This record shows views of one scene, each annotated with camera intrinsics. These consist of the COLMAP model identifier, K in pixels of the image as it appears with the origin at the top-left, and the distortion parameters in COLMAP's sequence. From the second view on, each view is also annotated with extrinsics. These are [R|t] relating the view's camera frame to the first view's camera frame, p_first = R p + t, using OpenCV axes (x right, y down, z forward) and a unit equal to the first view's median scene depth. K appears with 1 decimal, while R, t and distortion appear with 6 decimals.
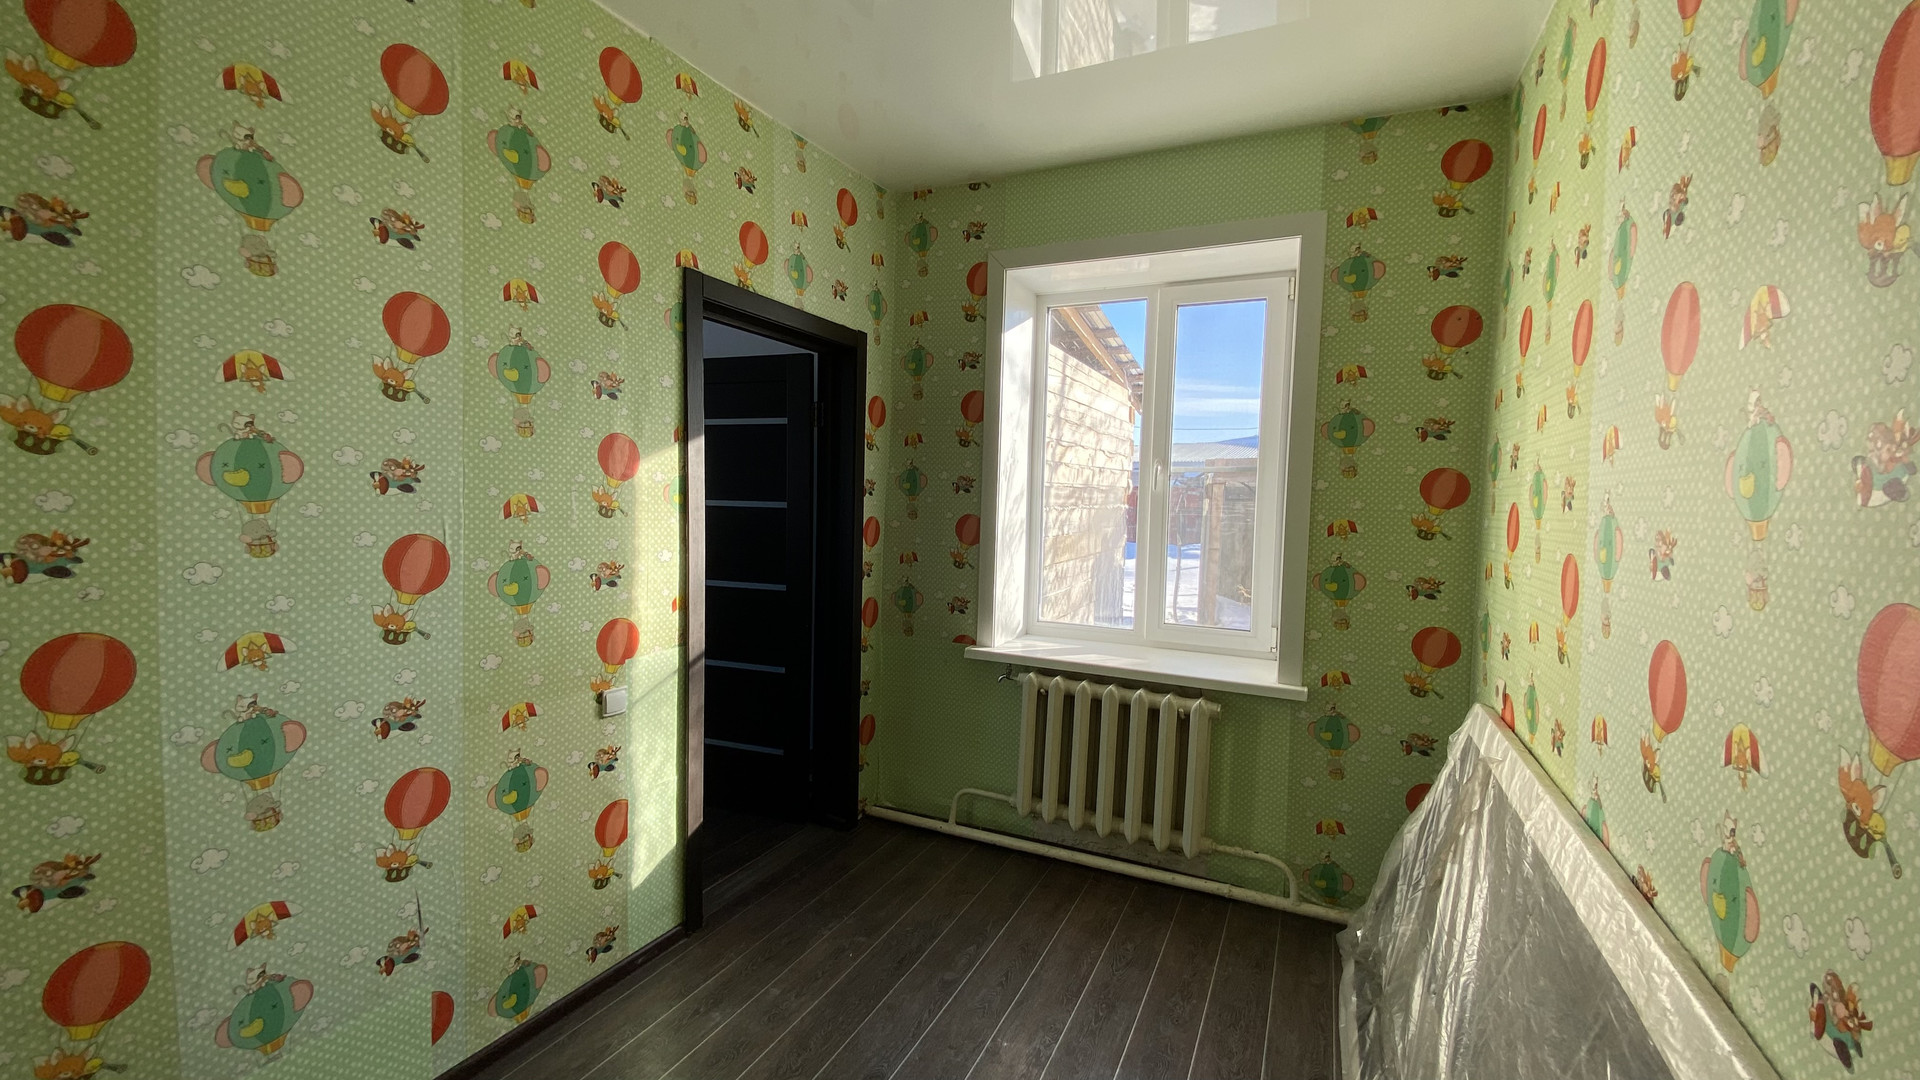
lens RADIAL K [[771.7, 0, 952.4], [0, 771.7, 544.5], [0, 0, 1]] dist [0.053692, -0.053407]
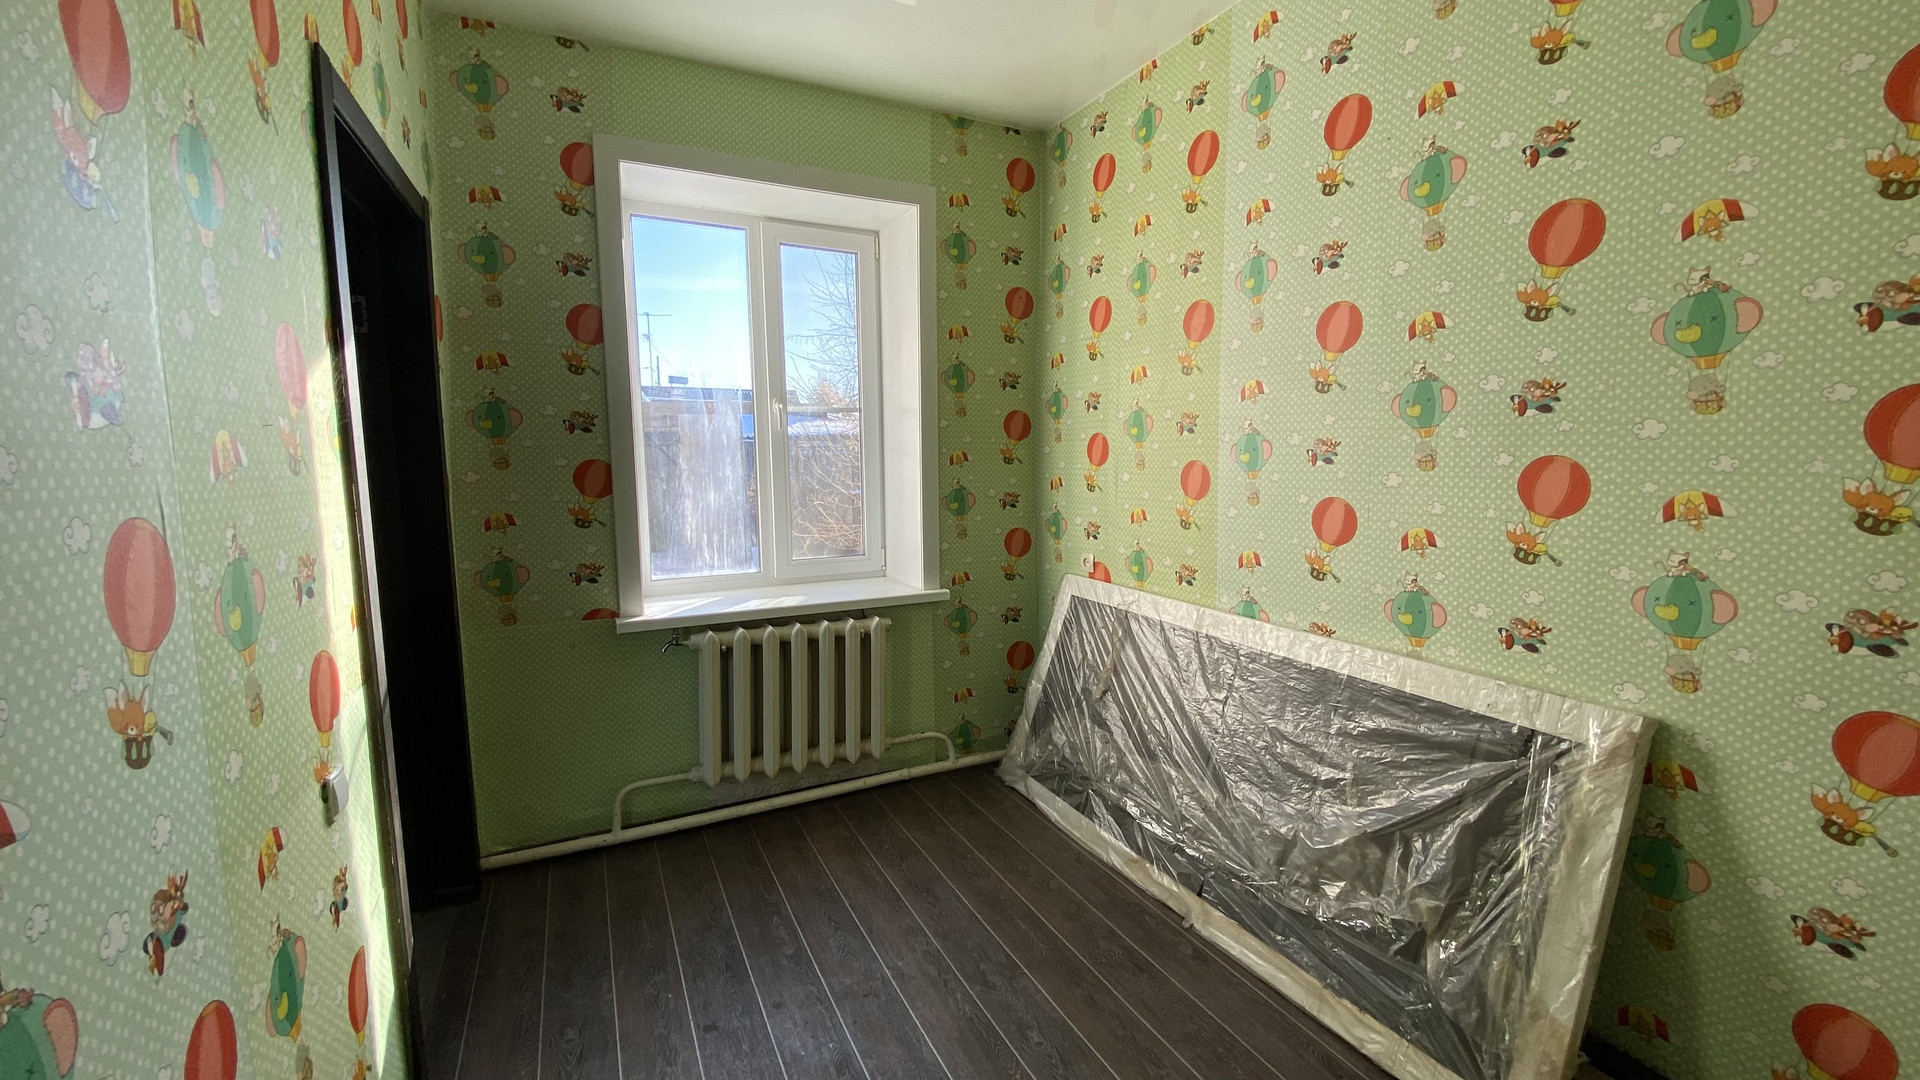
lens RADIAL K [[771.7, 0, 952.4], [0, 771.7, 544.5], [0, 0, 1]] dist [0.053692, -0.053407]
pose [[0.621396, -0.126743, 0.773177, -0.472668], [0.070839, 0.991876, 0.105661, -0.014127], [-0.780287, -0.010886, 0.625326, 0.232134]]
